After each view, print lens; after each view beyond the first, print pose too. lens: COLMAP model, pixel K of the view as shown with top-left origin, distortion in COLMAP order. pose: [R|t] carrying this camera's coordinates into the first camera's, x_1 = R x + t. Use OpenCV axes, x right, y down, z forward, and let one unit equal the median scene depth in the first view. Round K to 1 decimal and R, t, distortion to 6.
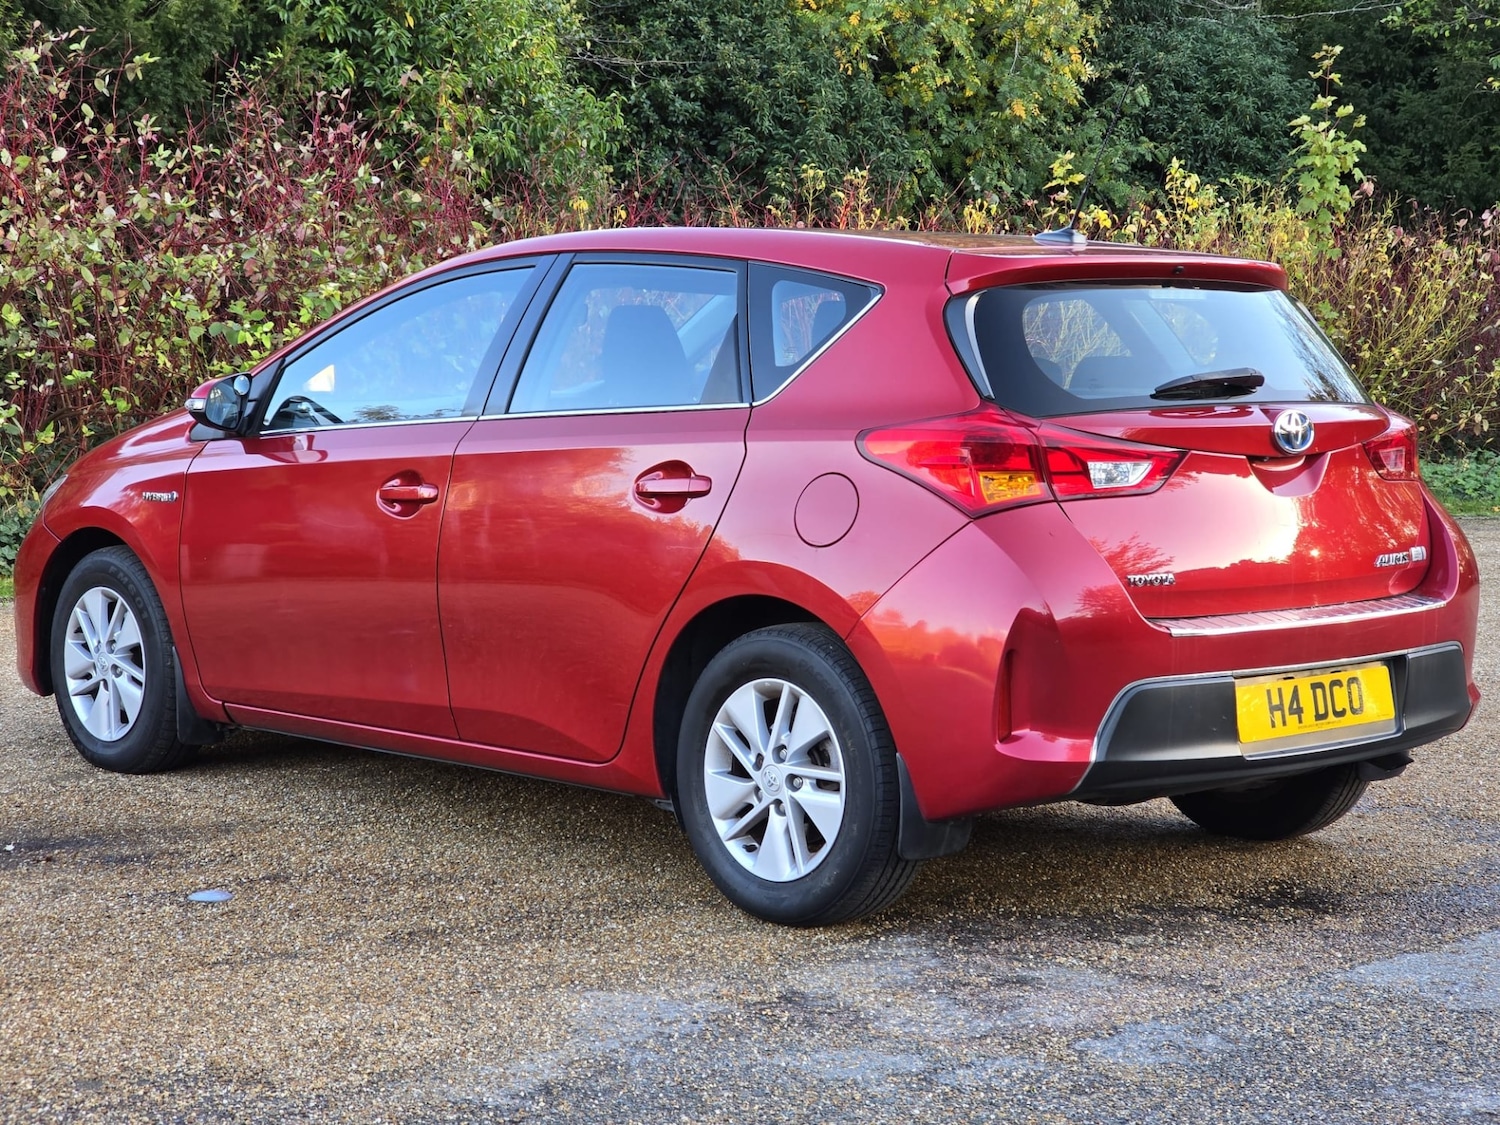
lens RADIAL K [[2958.7, 0, 749.9], [0, 2958.7, 590.1], [0, 0, 1]] dist [0.020301, 3.607366]
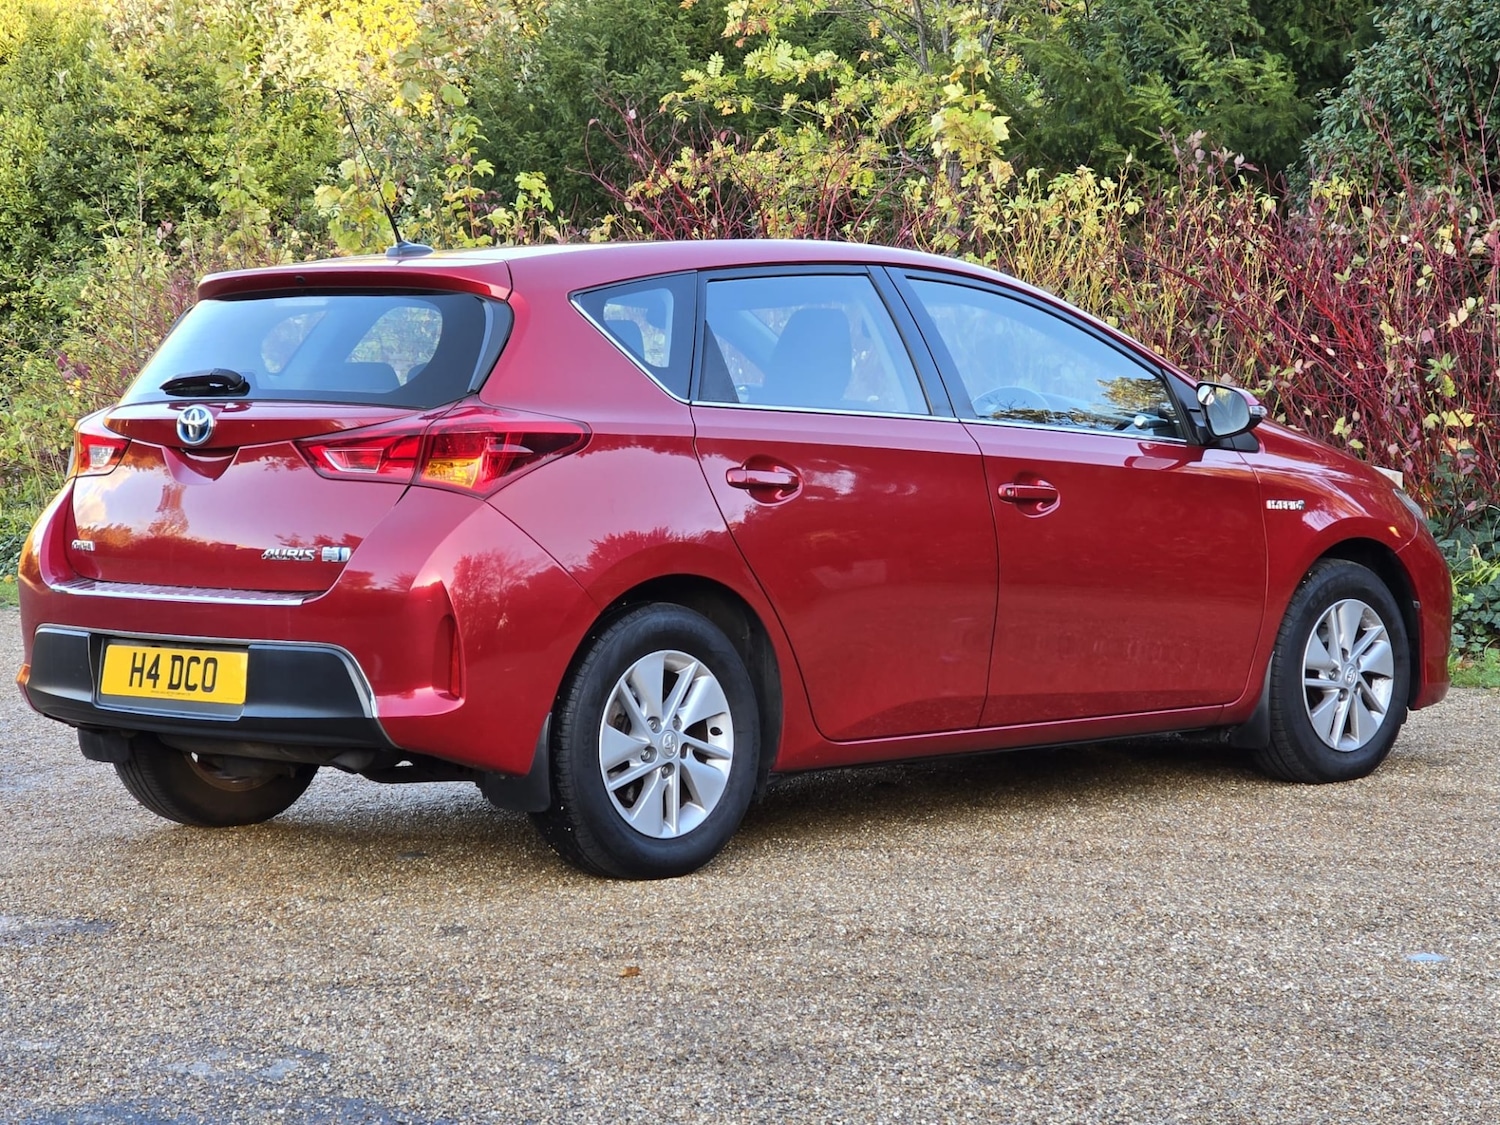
lens RADIAL K [[2846.1, 0, 768.7], [0, 2846.1, 569.5], [0, 0, 1]] dist [0.269139, -1.217611]
pose [[0.078079, 0.036852, -0.996266, 1.257351], [-0.091042, 0.995405, 0.029685, -0.051309], [0.992781, 0.088384, 0.081075, 1.128051]]
